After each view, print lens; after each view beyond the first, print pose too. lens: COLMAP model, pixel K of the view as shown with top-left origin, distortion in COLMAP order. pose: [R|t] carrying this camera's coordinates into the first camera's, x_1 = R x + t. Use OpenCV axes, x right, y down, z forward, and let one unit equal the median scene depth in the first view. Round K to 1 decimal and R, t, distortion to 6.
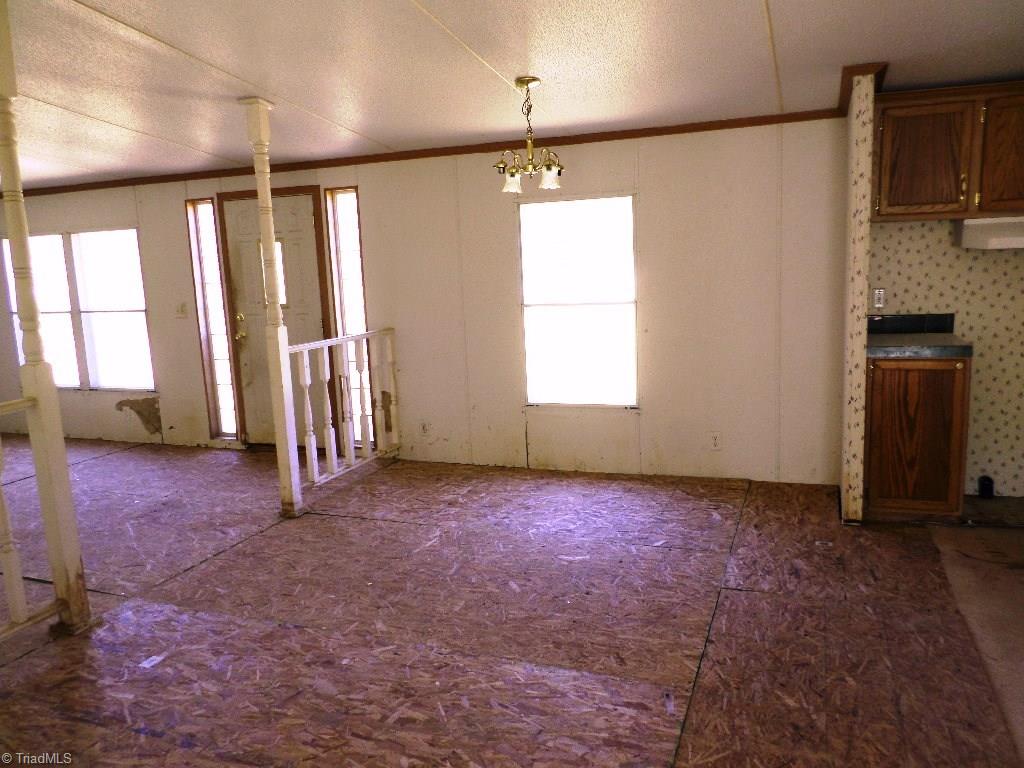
lens RADIAL K [[749.2, 0, 512.0], [0, 749.2, 384.0], [0, 0, 1]] dist [-0.043650, 0.011825]
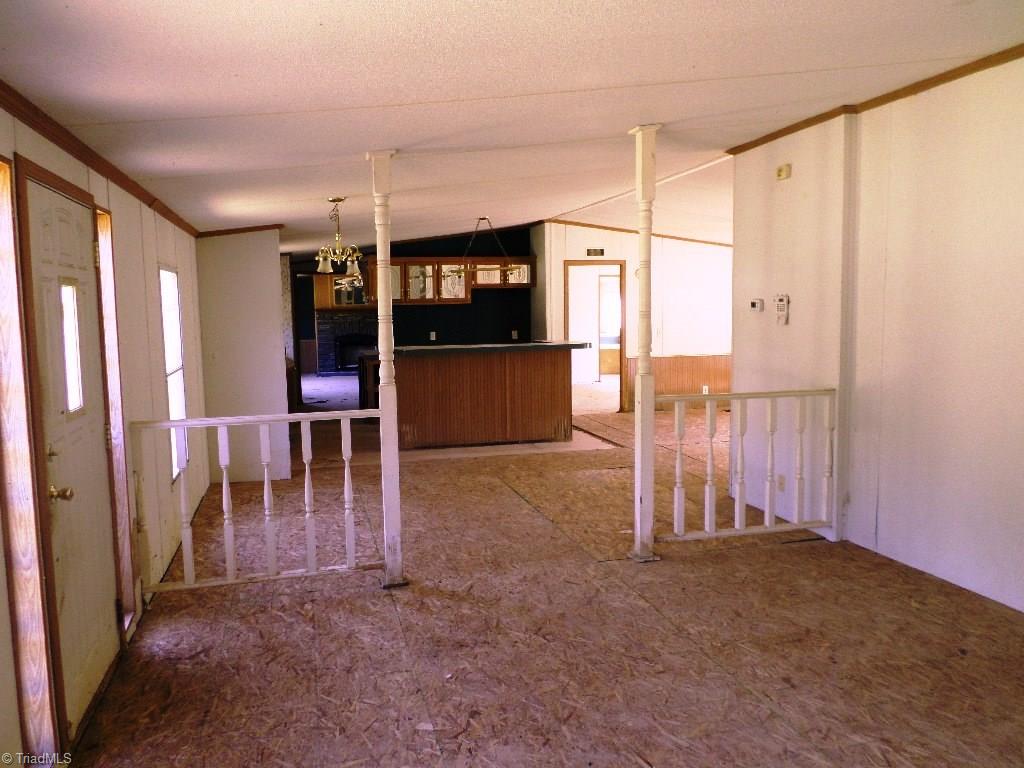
lens RADIAL K [[749.2, 0, 512.0], [0, 749.2, 384.0], [0, 0, 1]] dist [-0.043650, 0.011825]
pose [[-0.573368, -0.021030, 0.819028, -2.108183], [0.178553, 0.972434, 0.149967, -0.324698], [-0.799605, 0.232226, -0.553808, 2.521179]]
